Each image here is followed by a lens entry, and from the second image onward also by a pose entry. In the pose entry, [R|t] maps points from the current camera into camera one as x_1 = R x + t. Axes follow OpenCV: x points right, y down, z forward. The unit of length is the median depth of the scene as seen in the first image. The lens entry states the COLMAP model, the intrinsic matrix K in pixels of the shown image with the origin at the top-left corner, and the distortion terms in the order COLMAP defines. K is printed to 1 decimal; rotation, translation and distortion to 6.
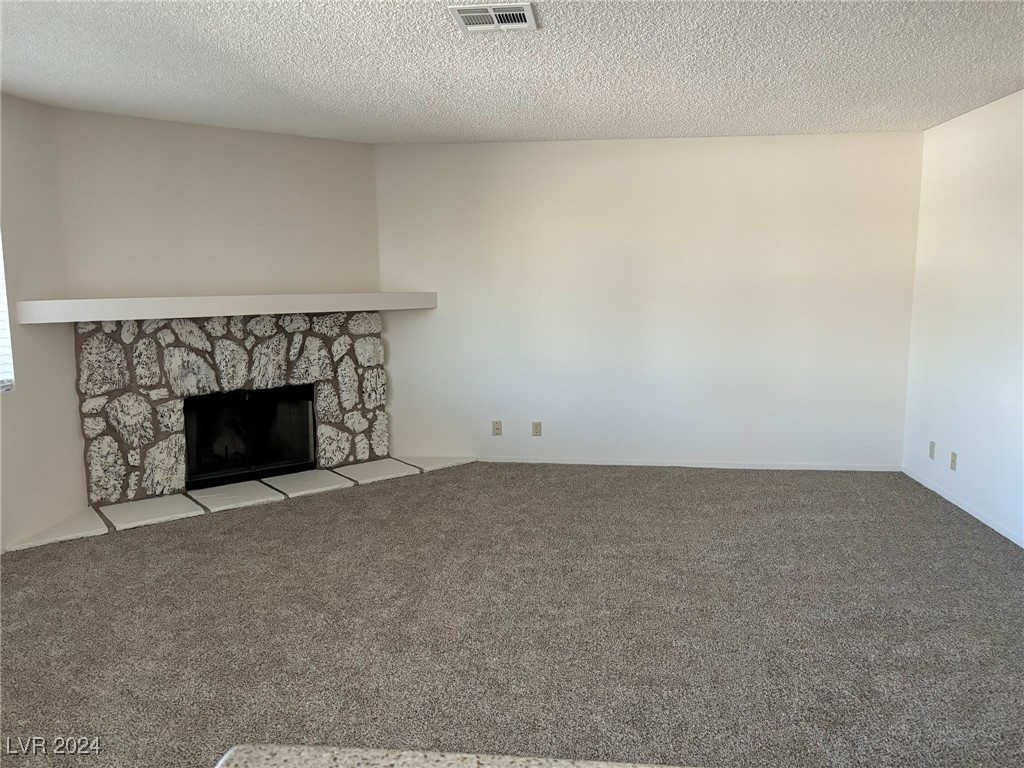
lens RADIAL K [[776.9, 0, 508.6], [0, 776.9, 383.7], [0, 0, 1]] dist [0.056547, -0.017557]
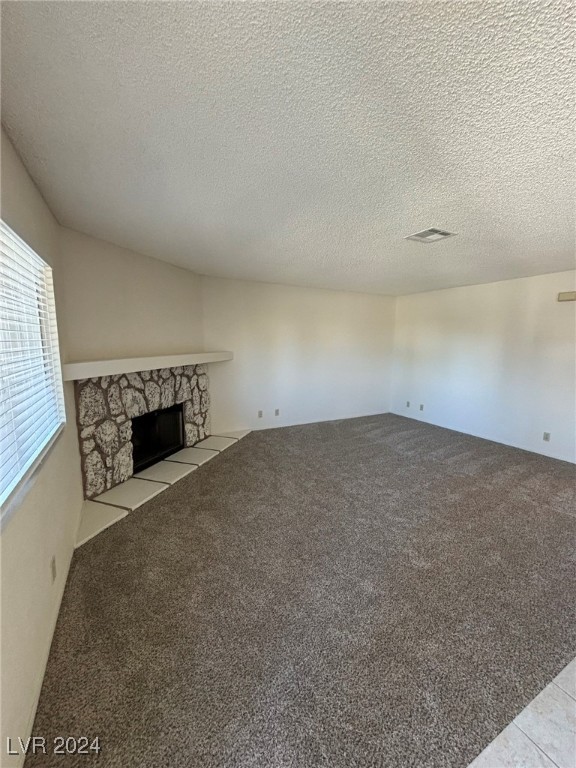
lens RADIAL K [[309.8, 0, 287.4], [0, 309.8, 384.9], [0, 0, 1]] dist [0.014343, -0.000077]
pose [[0.835179, -0.069249, 0.545602, -0.496140], [0.067173, 0.997458, 0.023775, -0.046813], [-0.545861, 0.016793, 0.837707, 0.285464]]
